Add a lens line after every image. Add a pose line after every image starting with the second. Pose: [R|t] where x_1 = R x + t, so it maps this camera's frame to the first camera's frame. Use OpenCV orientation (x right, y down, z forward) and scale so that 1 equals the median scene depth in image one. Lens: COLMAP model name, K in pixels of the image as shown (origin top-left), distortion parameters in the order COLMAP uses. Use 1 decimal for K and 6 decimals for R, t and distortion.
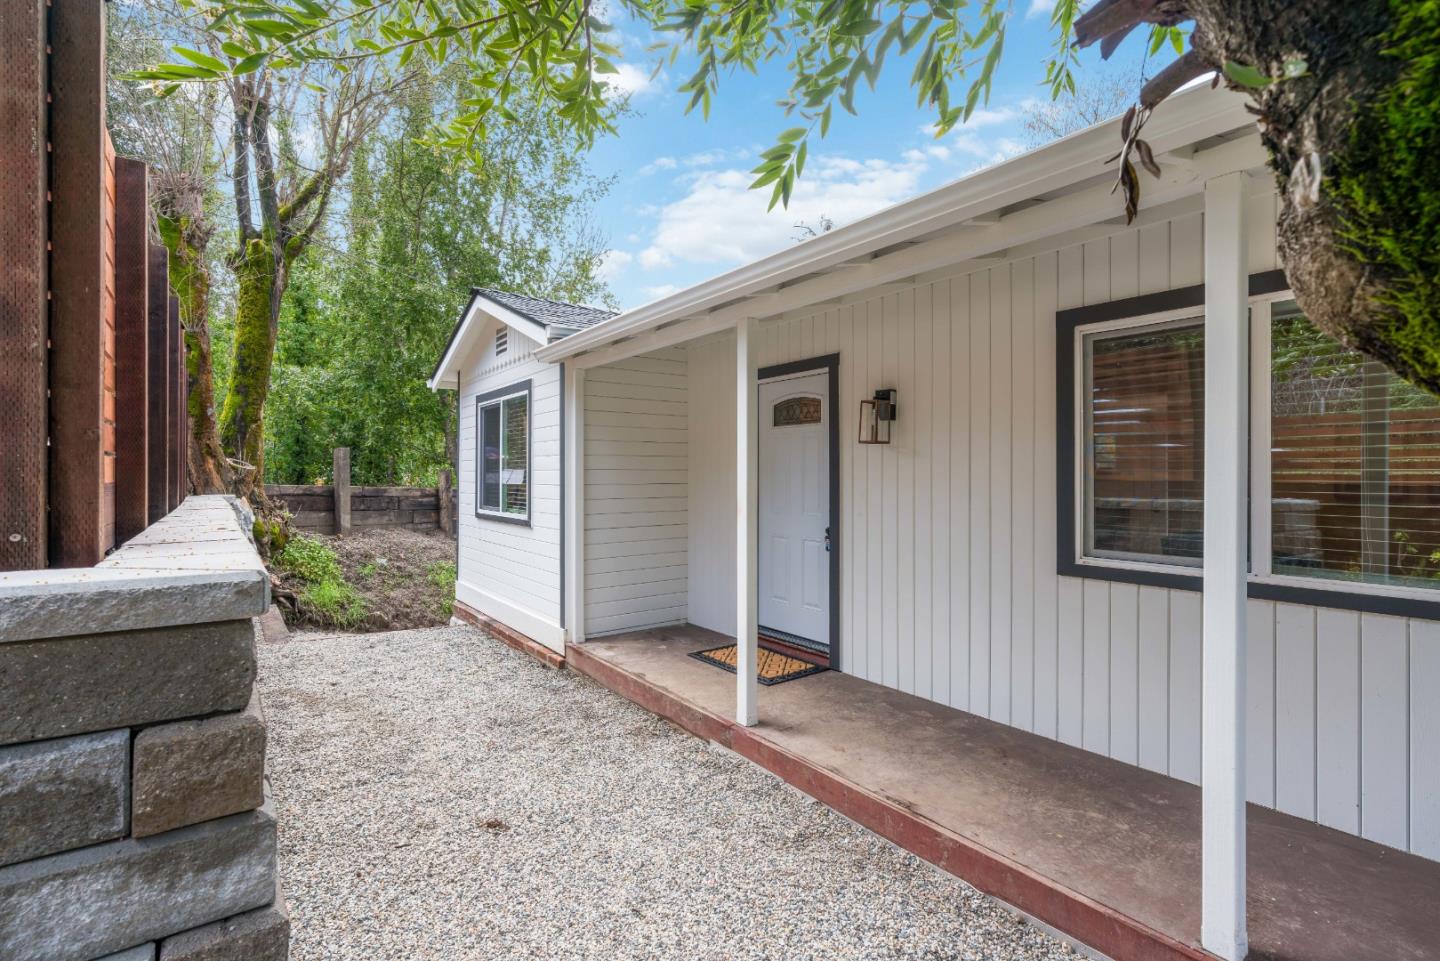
lens RADIAL K [[655.5, 0, 716.0], [0, 655.5, 481.3], [0, 0, 1]] dist [-0.002066, 0.000780]
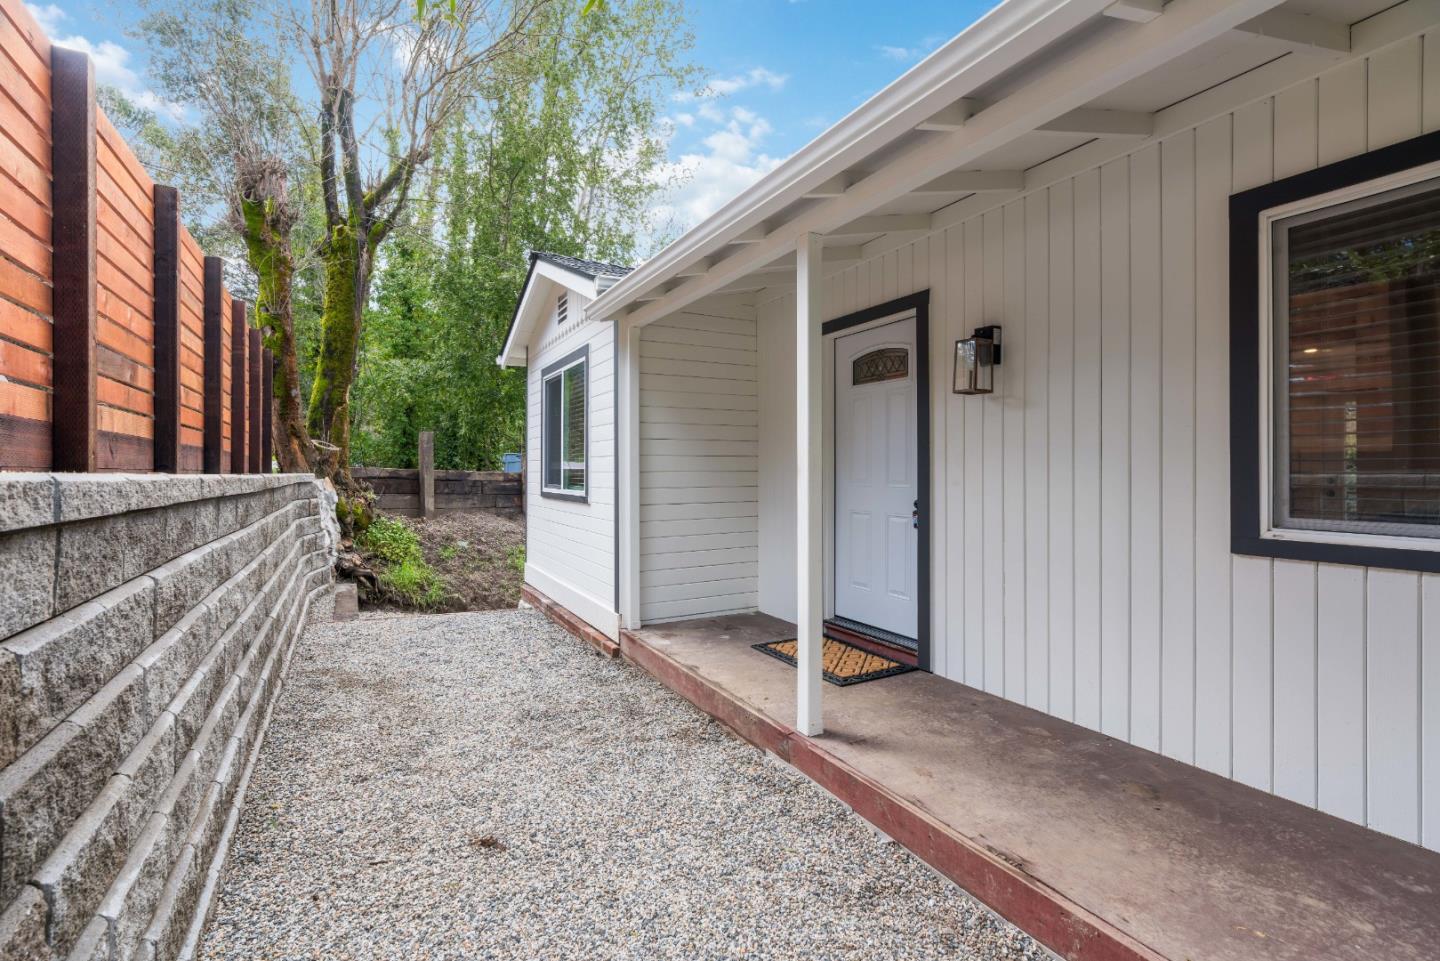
lens RADIAL K [[650.0, 0, 721.5], [0, 650.0, 477.9], [0, 0, 1]] dist [-0.005227, 0.004027]
pose [[0.990352, -0.001875, -0.138562, 0.041189], [0.002167, 0.999996, 0.001957, 0.041303], [0.138558, -0.002239, 0.990352, 0.149453]]
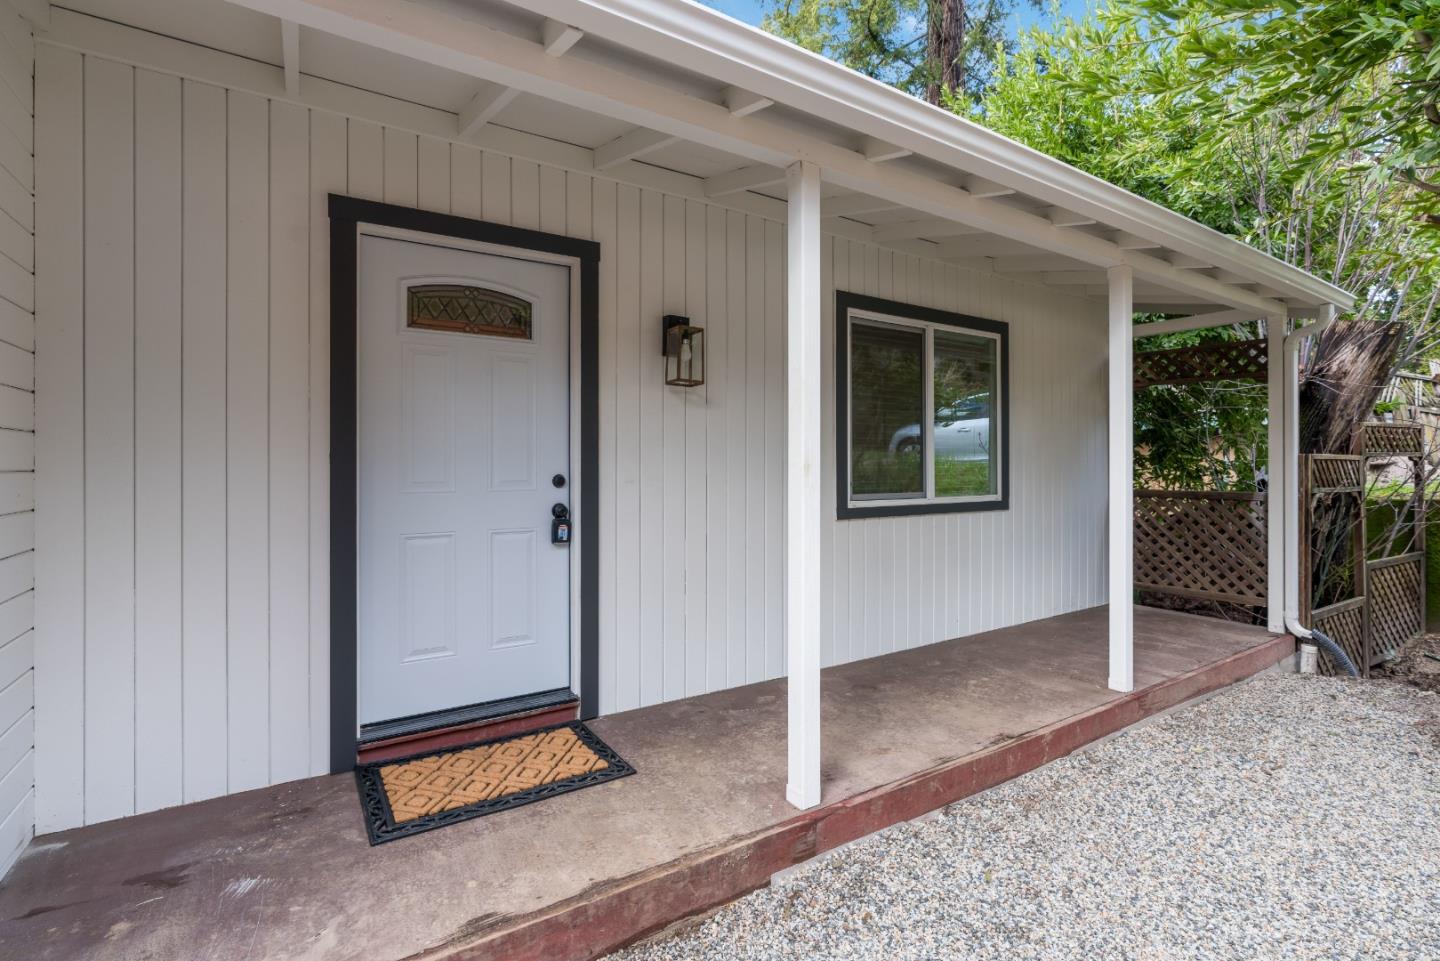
lens RADIAL K [[657.1, 0, 719.4], [0, 657.1, 468.2], [0, 0, 1]] dist [-0.010053, 0.000051]
pose [[0.078975, -0.005167, 0.996863, -0.476562], [0.009845, 0.999942, 0.004403, 0.033081], [-0.996828, 0.009467, 0.079021, 0.828872]]
